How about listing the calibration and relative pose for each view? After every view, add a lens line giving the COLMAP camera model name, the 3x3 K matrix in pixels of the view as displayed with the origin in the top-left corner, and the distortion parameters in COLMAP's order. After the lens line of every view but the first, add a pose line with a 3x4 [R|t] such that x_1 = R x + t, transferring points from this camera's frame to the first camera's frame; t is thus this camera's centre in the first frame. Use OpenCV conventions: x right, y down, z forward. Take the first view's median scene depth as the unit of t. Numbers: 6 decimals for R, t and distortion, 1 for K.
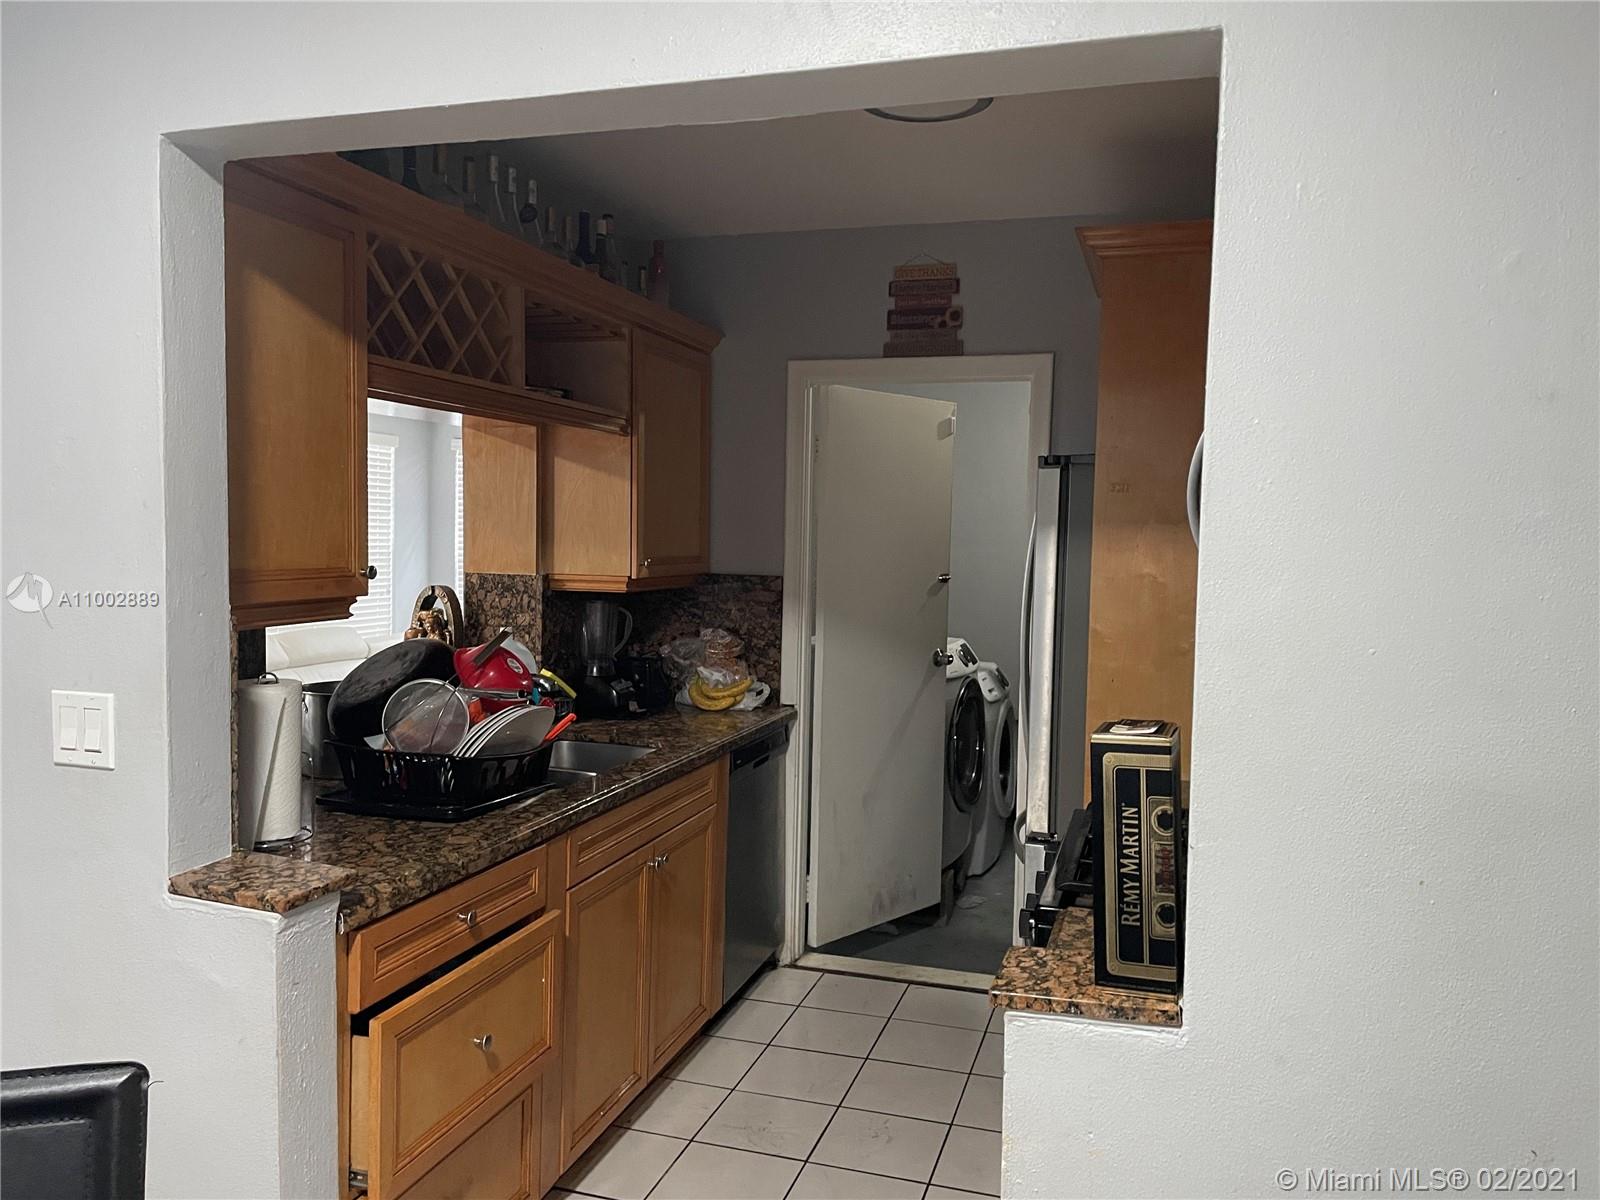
lens RADIAL K [[1208.5, 0, 799.0], [0, 1208.5, 604.0], [0, 0, 1]] dist [0.066093, -0.081912]
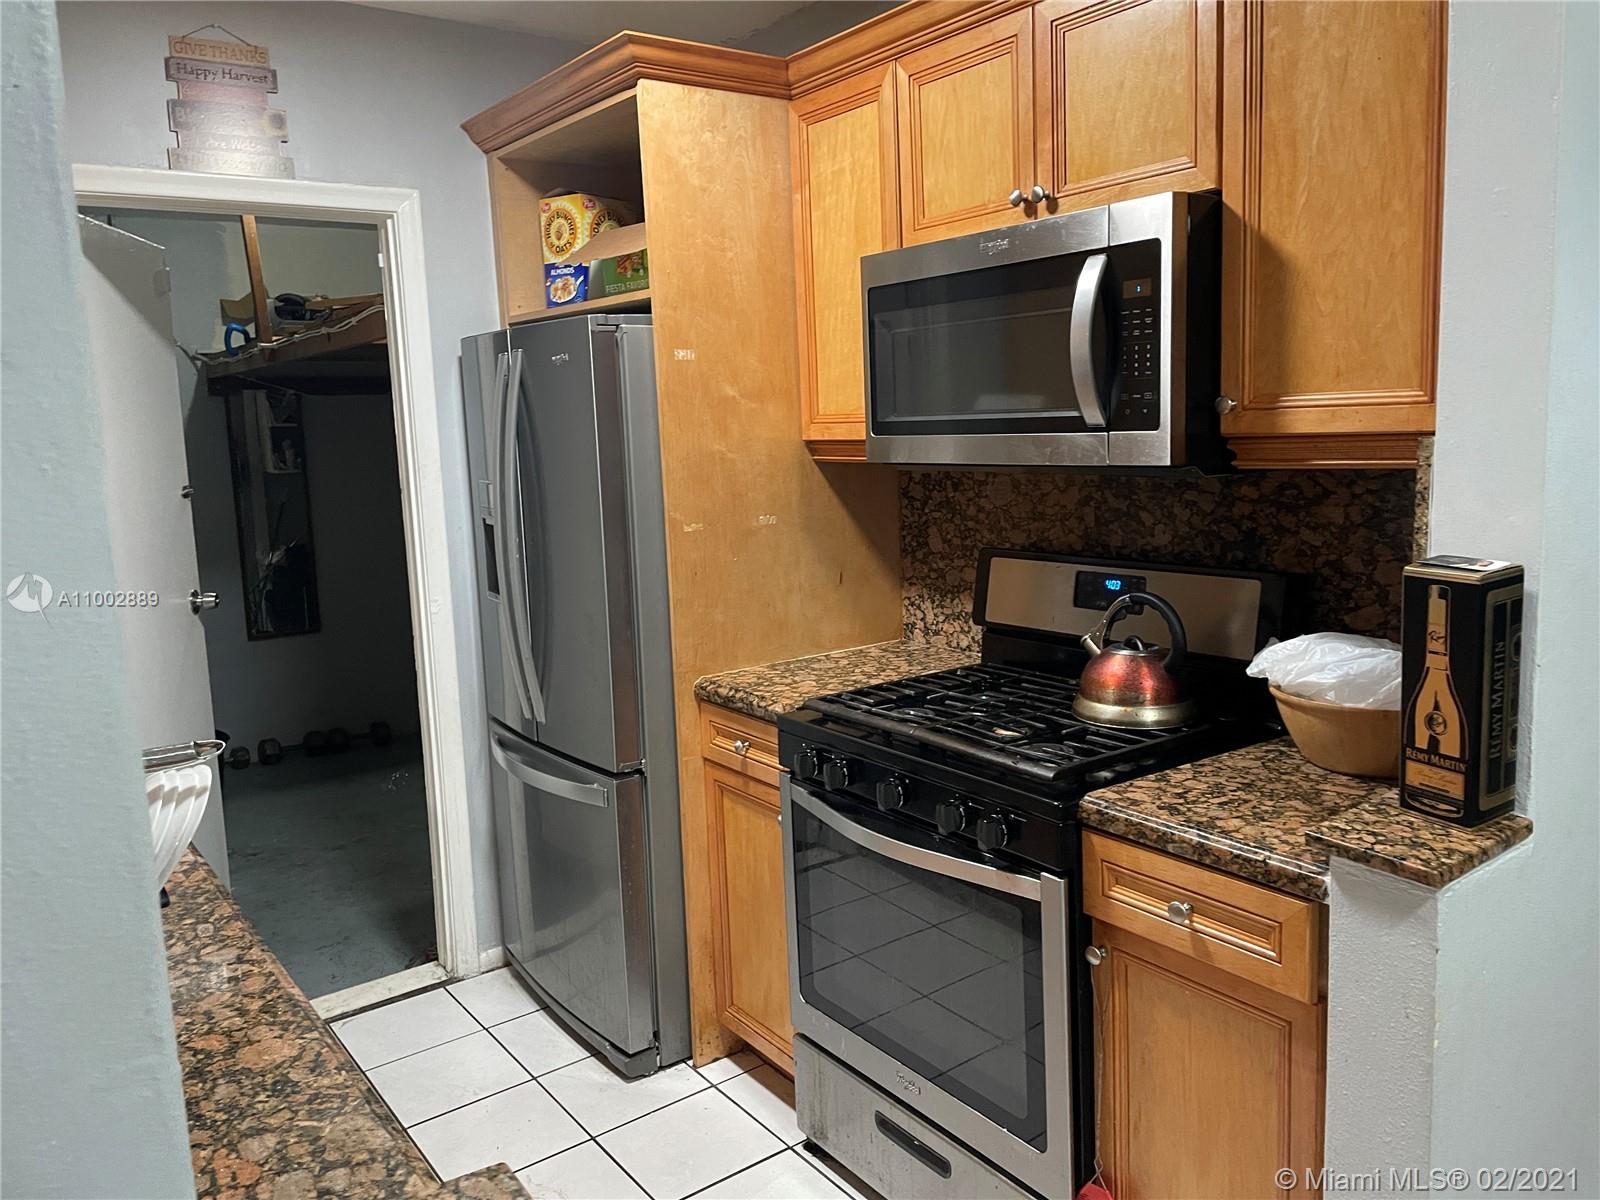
lens RADIAL K [[1208.5, 0, 822.0], [0, 1208.5, 586.7], [0, 0, 1]] dist [0.066093, -0.081912]
pose [[0.587954, -0.155306, 0.793845, -0.525018], [0.099647, 0.987827, 0.119453, -0.032574], [-0.802733, 0.008871, 0.596272, 0.528965]]
